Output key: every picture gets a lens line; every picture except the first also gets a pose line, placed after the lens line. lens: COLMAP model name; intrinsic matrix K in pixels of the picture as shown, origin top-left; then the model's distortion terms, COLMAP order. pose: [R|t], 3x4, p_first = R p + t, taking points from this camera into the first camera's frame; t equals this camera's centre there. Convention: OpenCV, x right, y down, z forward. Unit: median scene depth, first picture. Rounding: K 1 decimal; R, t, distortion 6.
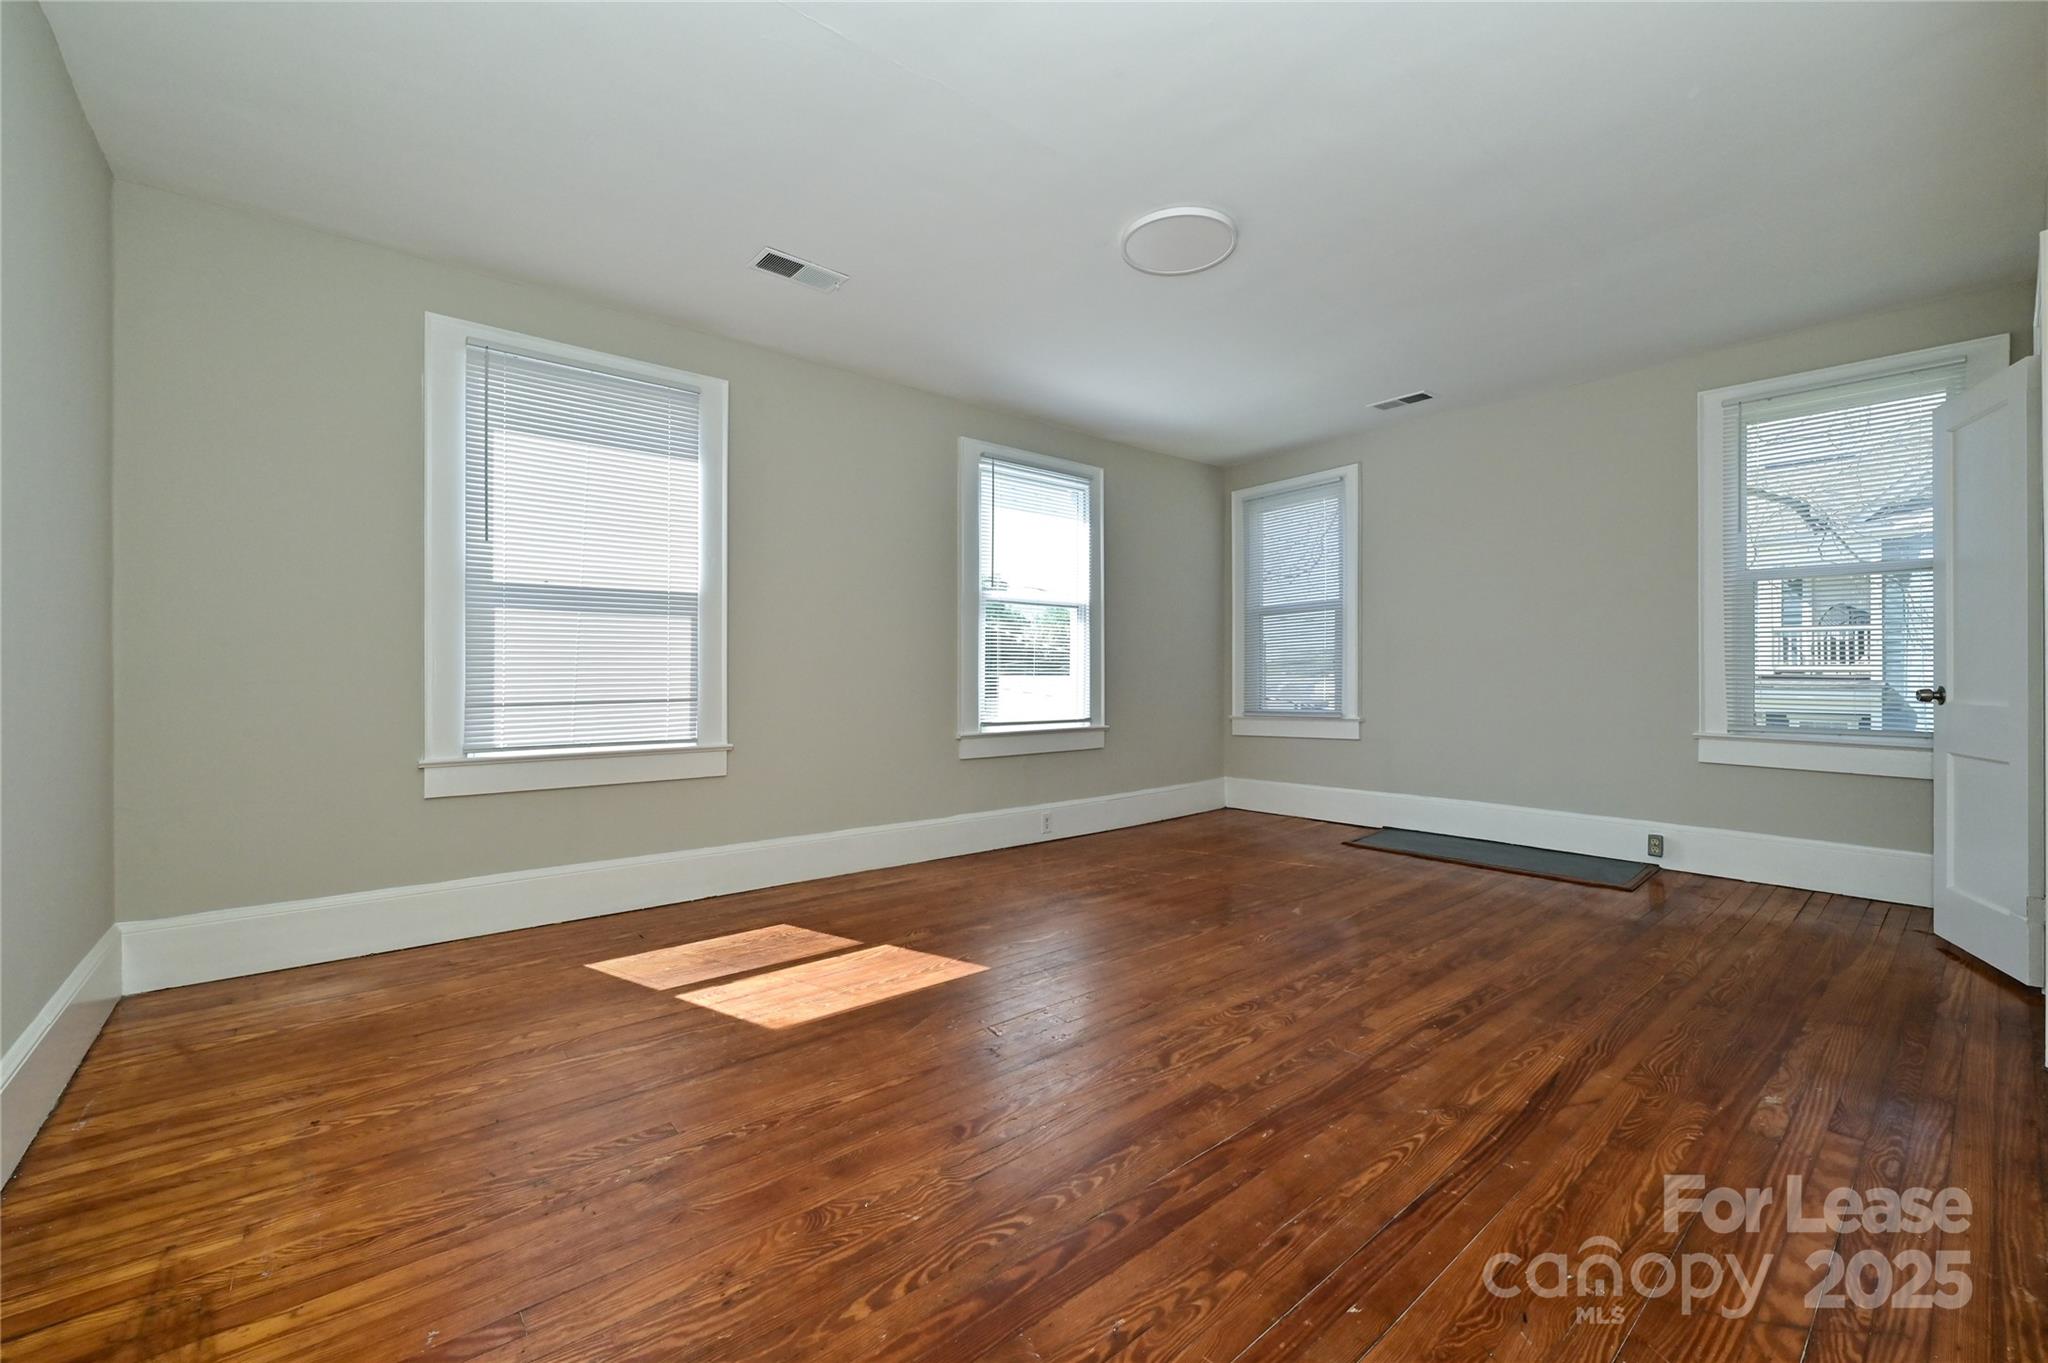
lens RADIAL K [[819.7, 0, 1016.6], [0, 819.7, 681.5], [0, 0, 1]] dist [-0.001124, 0.000185]
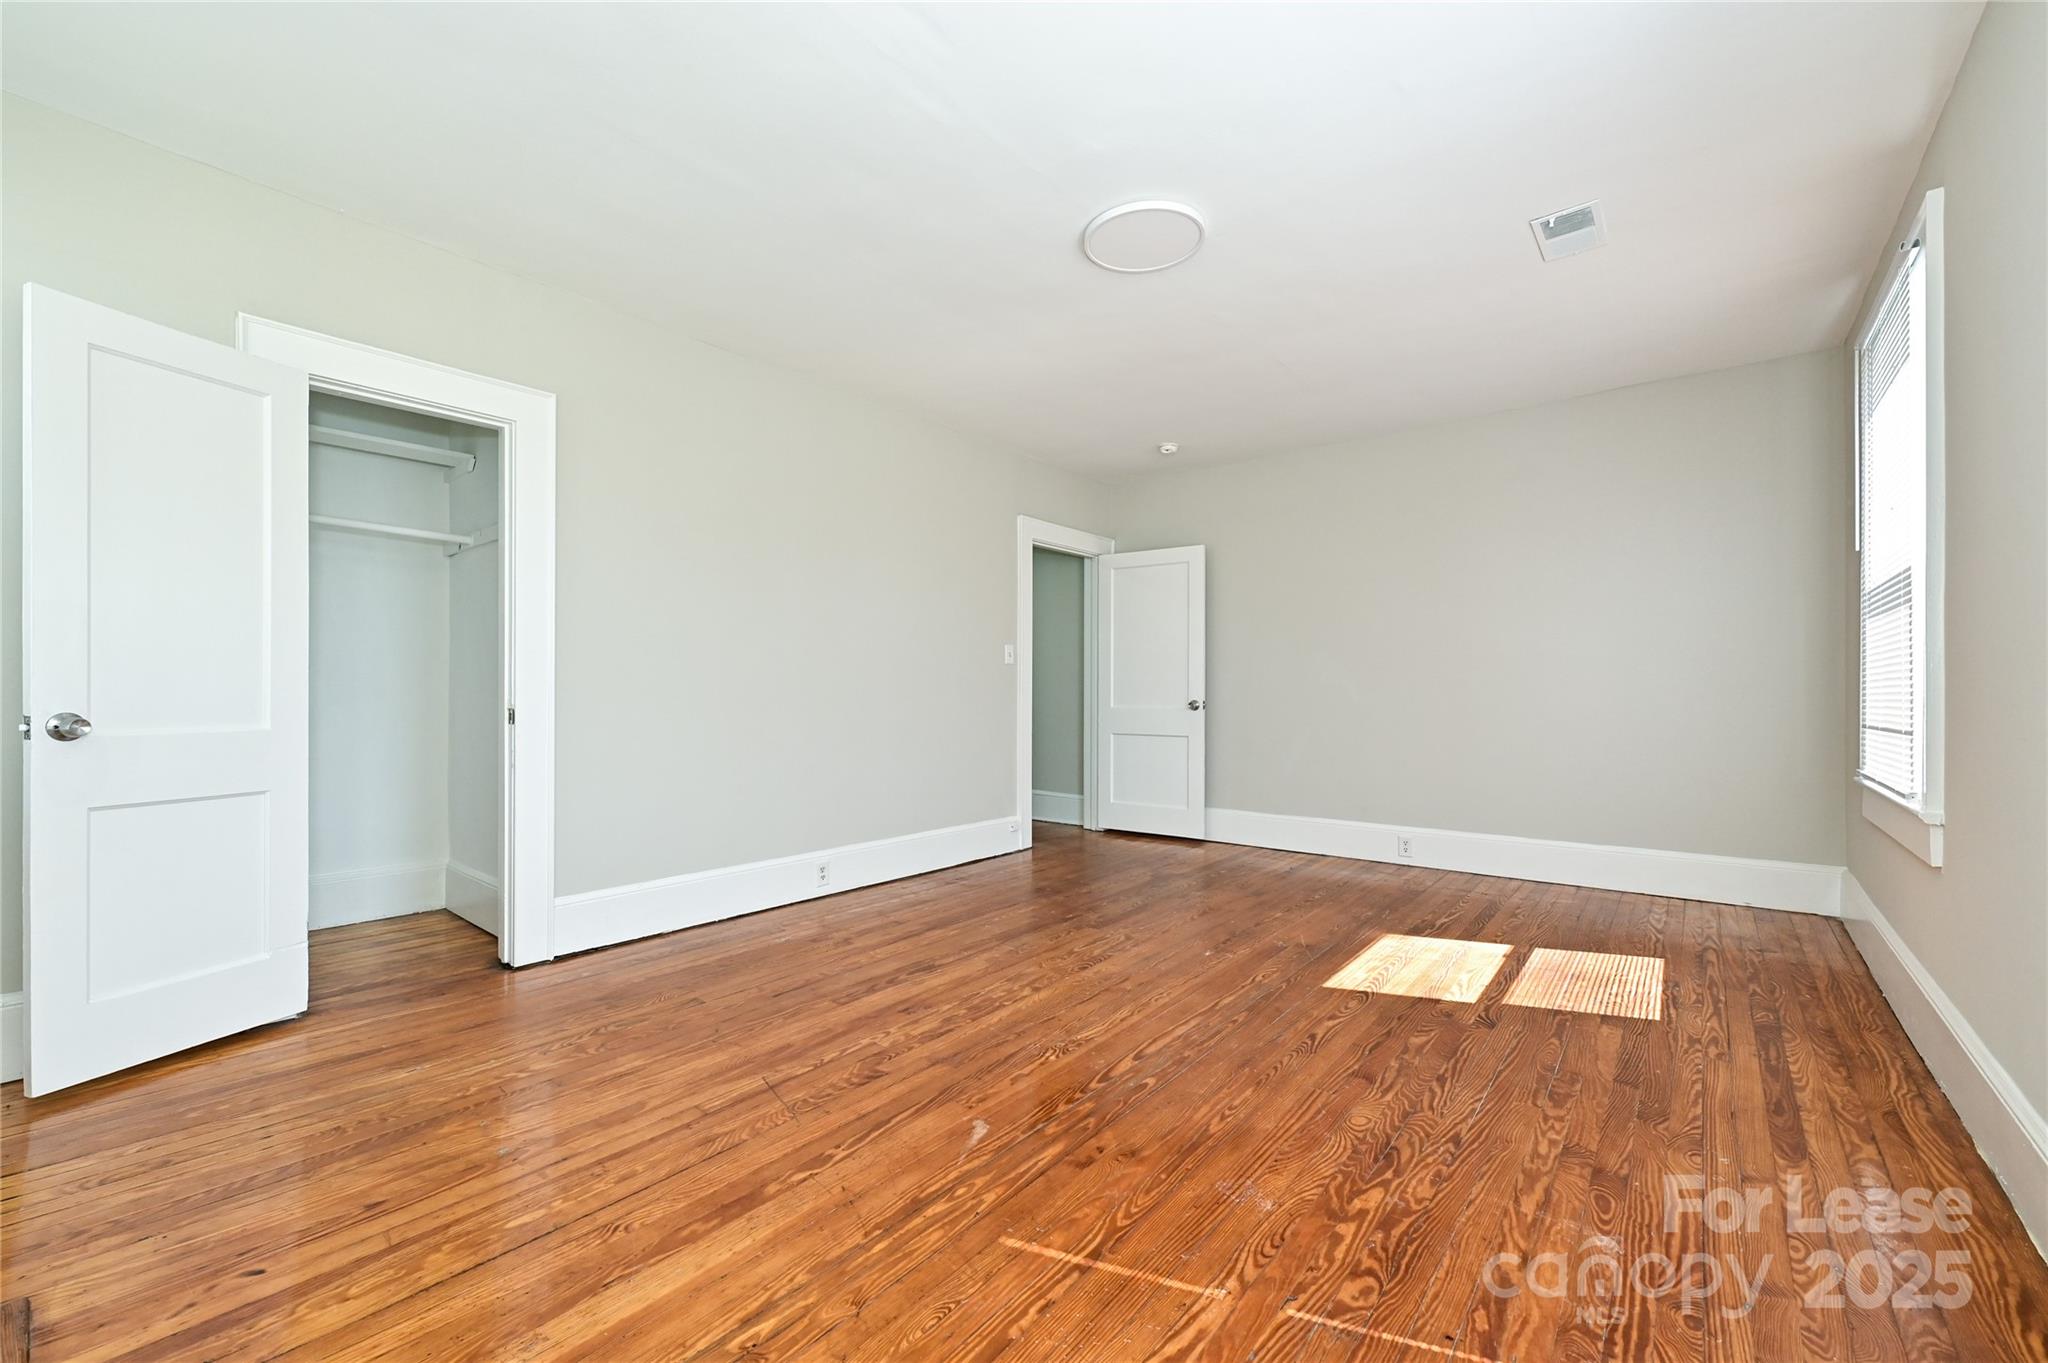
lens RADIAL K [[819.7, 0, 1016.6], [0, 819.7, 681.5], [0, 0, 1]] dist [-0.001124, 0.000185]
pose [[-0.983488, -0.001159, -0.180968, 0.586218], [-0.001165, 0.999999, -0.000075, -0.025810], [0.180968, 0.000137, -0.983489, 2.170168]]
